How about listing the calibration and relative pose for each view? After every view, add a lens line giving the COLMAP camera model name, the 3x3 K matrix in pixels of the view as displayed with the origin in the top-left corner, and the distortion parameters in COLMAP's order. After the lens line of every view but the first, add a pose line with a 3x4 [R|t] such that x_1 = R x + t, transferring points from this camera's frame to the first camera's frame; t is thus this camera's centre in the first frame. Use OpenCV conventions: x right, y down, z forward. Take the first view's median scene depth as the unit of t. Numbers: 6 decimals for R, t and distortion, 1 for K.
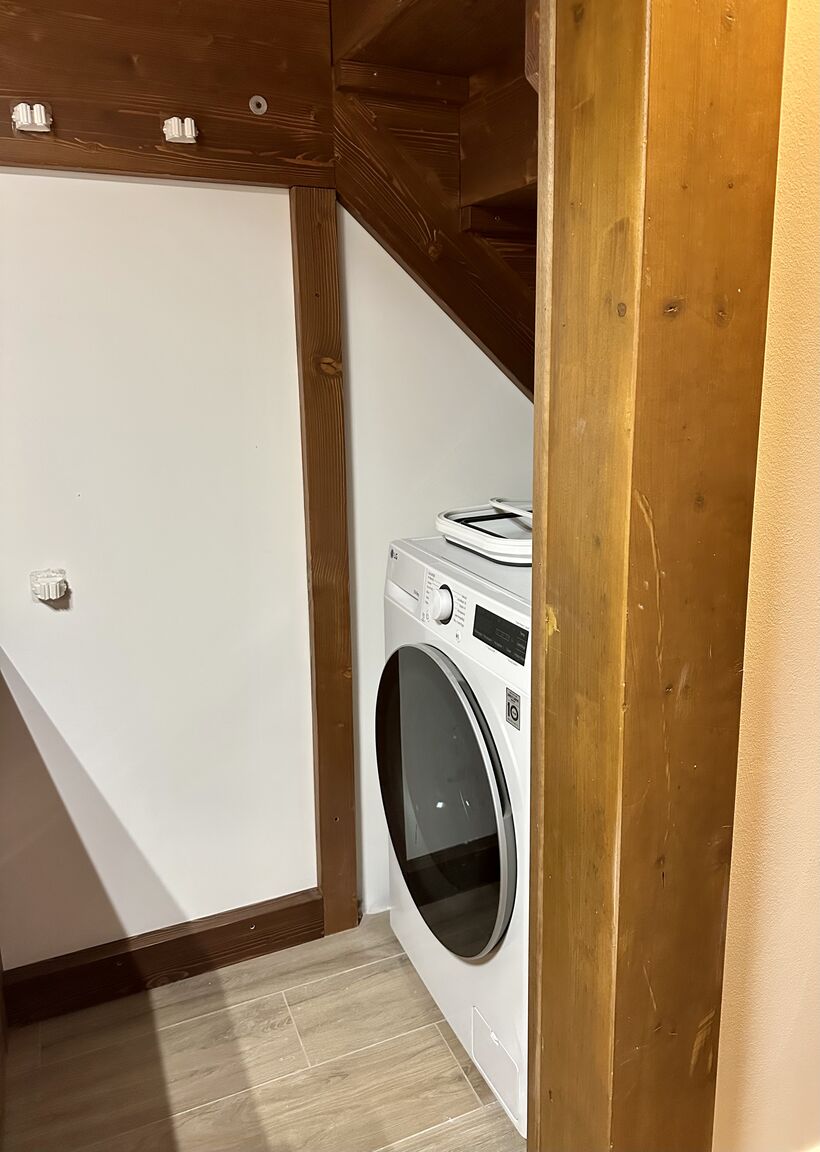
lens RADIAL K [[877.3, 0, 452.5], [0, 877.3, 542.2], [0, 0, 1]] dist [0.003812, -0.012788]
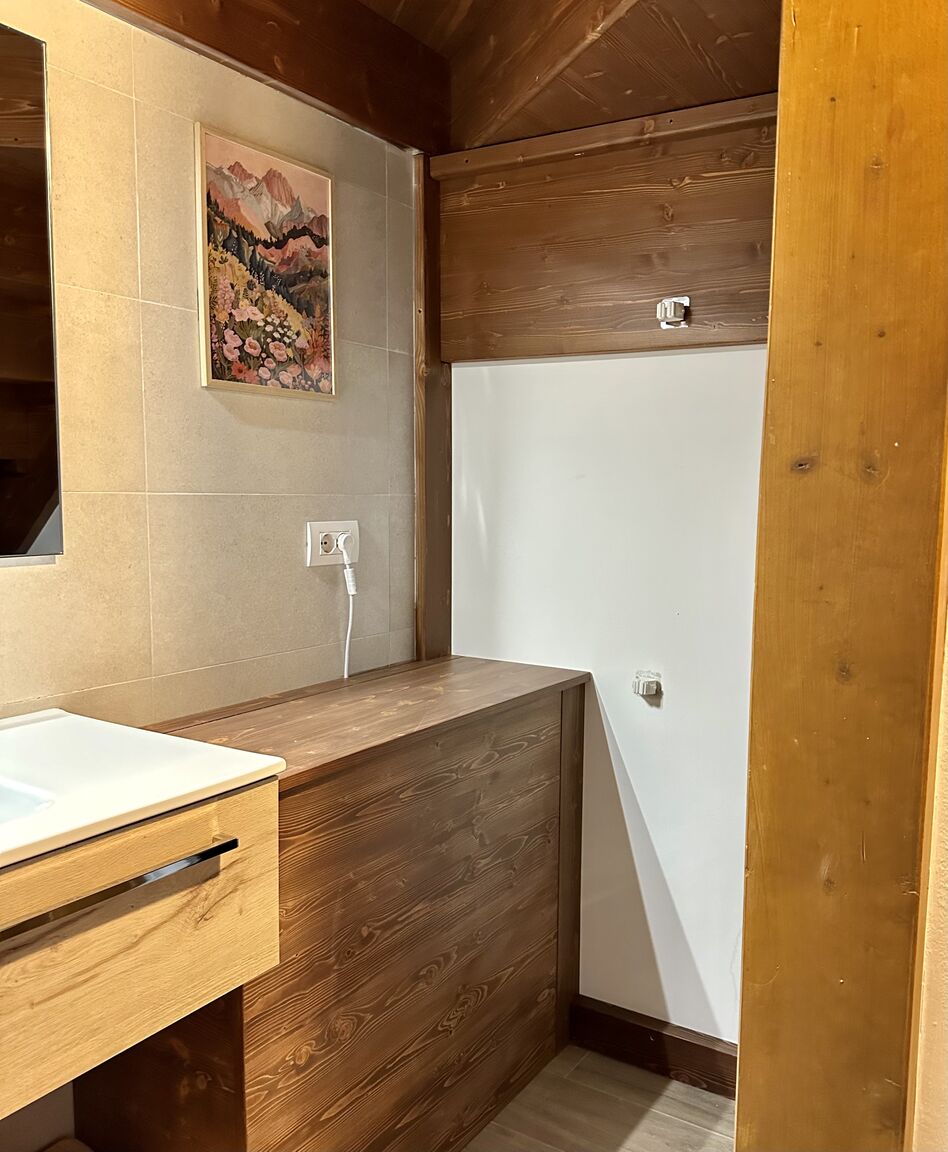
lens RADIAL K [[984.6, 0, 475.0], [0, 984.6, 578.3], [0, 0, 1]] dist [-0.004440, -0.011560]
pose [[0.519995, 0.092227, -0.849176, 0.871614], [-0.188702, 0.981994, -0.008900, -0.056905], [0.833065, 0.164870, 0.528035, 0.123980]]
